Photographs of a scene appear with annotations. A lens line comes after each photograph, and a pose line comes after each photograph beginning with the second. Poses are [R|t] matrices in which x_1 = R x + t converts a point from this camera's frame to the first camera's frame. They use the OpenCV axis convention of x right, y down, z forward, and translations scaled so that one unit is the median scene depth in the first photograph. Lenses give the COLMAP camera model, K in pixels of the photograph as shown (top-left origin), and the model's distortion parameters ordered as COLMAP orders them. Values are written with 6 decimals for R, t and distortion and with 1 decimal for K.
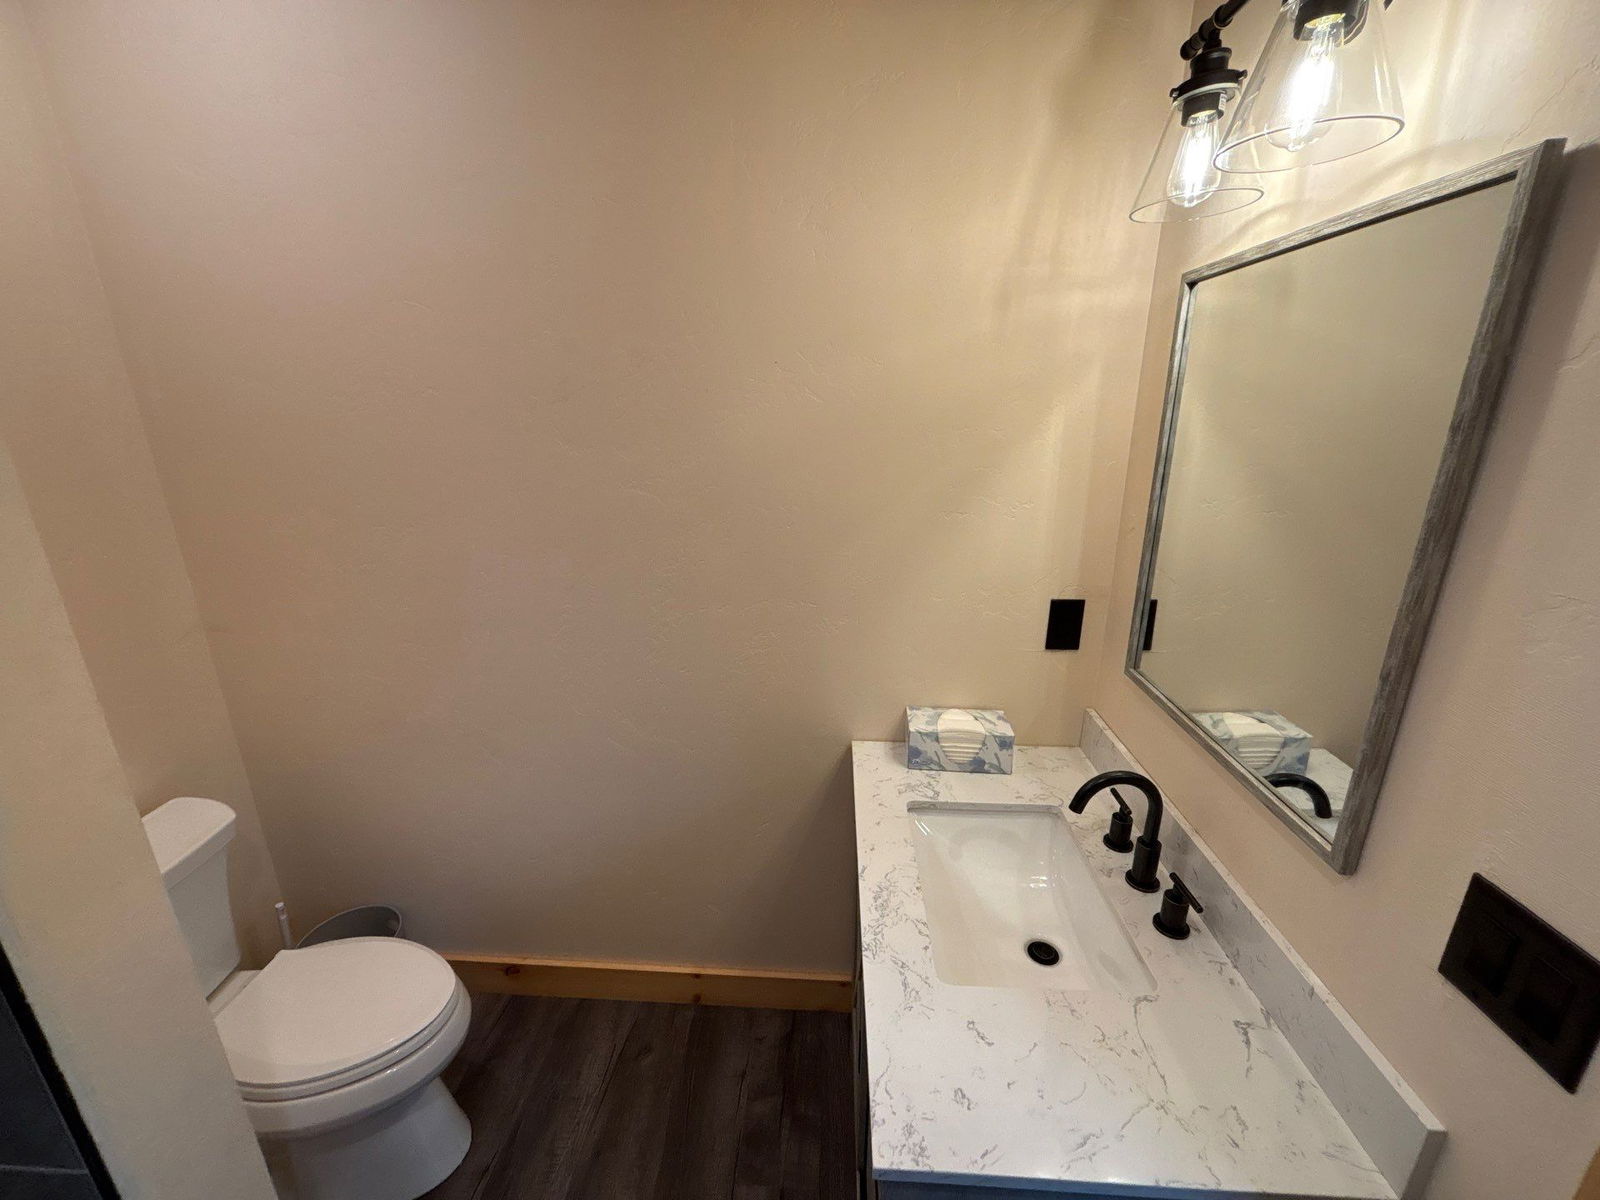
lens RADIAL K [[644.7, 0, 794.5], [0, 644.7, 595.2], [0, 0, 1]] dist [0.002545, 0.000871]
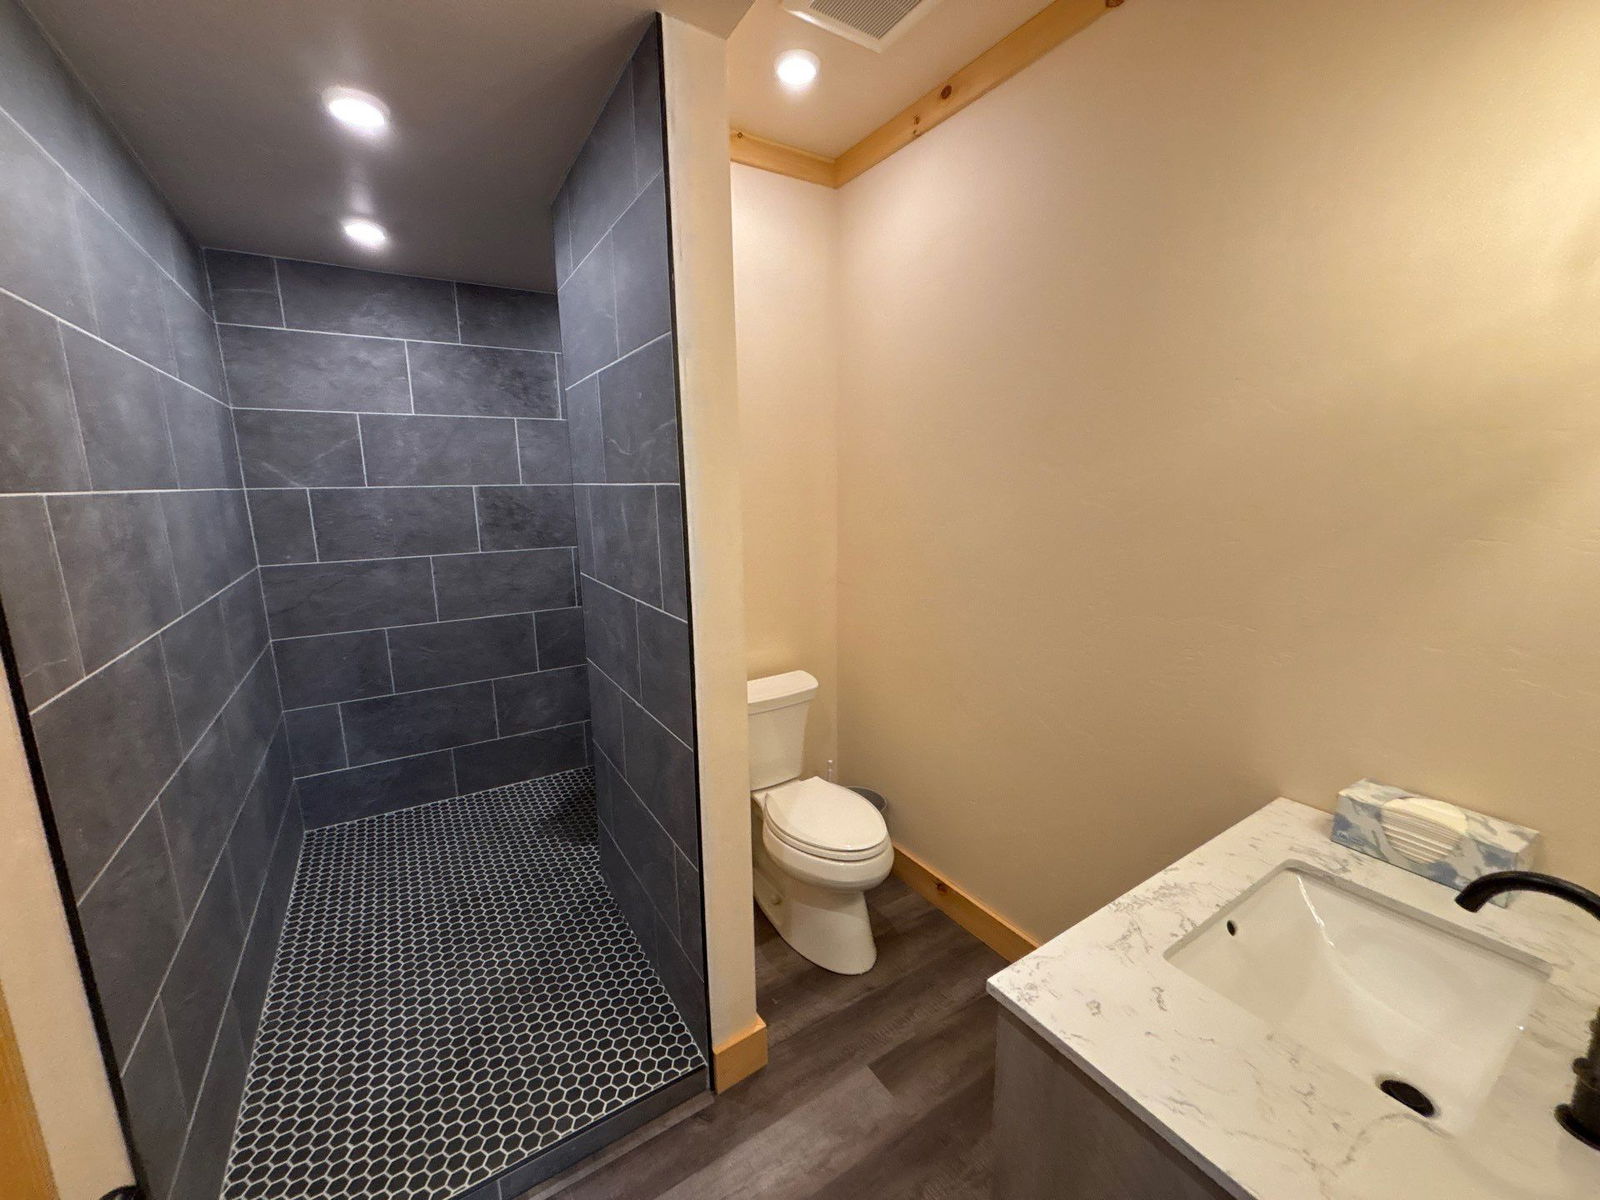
lens RADIAL K [[644.7, 0, 798.5], [0, 644.7, 601.0], [0, 0, 1]] dist [0.002545, 0.000871]
pose [[0.593048, 0.146948, -0.791644, 0.385381], [-0.226890, 0.973861, 0.010800, 0.117145], [0.772538, 0.173211, 0.610887, -0.085118]]
